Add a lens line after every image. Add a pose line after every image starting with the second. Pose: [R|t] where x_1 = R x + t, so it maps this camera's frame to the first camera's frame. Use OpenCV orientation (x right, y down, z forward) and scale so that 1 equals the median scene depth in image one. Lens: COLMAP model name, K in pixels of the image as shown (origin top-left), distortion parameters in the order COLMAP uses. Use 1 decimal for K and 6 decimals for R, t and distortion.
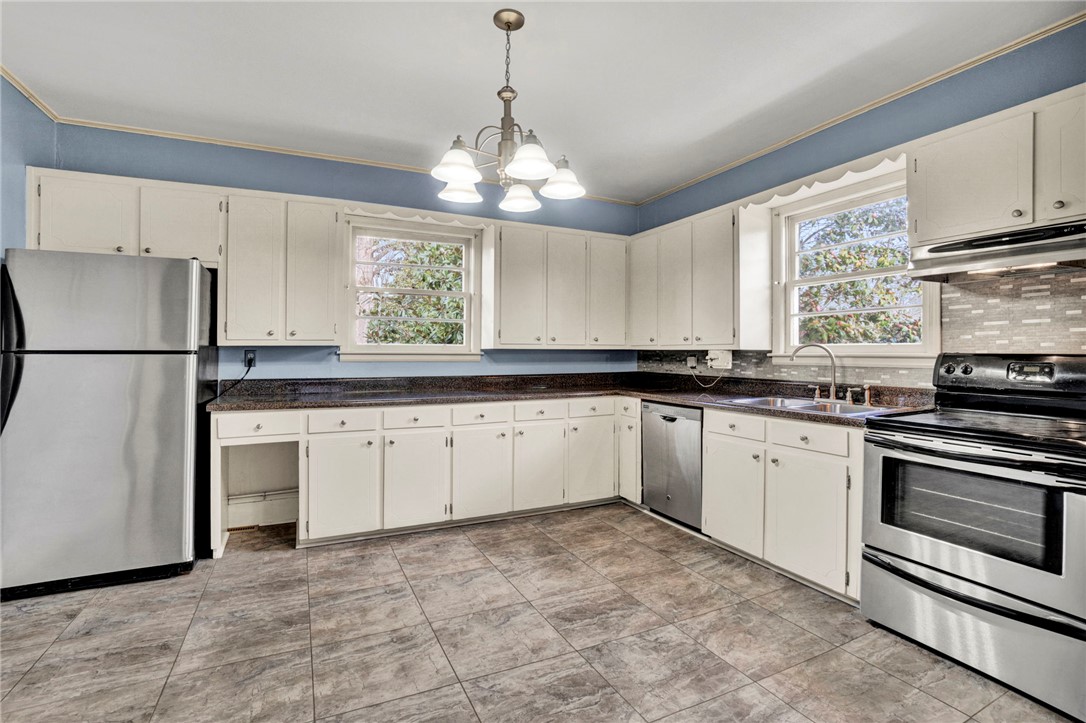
lens RADIAL K [[501.0, 0, 550.1], [0, 501.0, 358.8], [0, 0, 1]] dist [-0.044679, 0.015834]
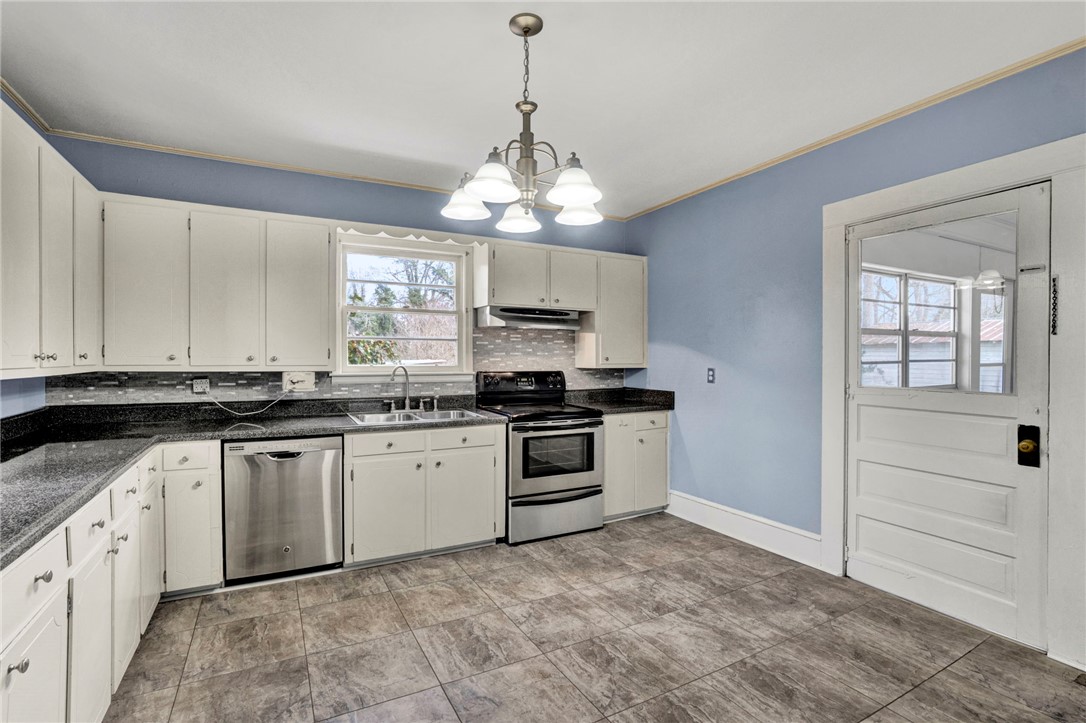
lens RADIAL K [[501.0, 0, 550.1], [0, 501.0, 358.8], [0, 0, 1]] dist [-0.044679, 0.015834]
pose [[-0.002936, -0.004883, 0.999984, -0.776634], [0.010274, 0.999935, 0.004913, -0.055049], [-0.999943, 0.010288, -0.002886, 0.727353]]
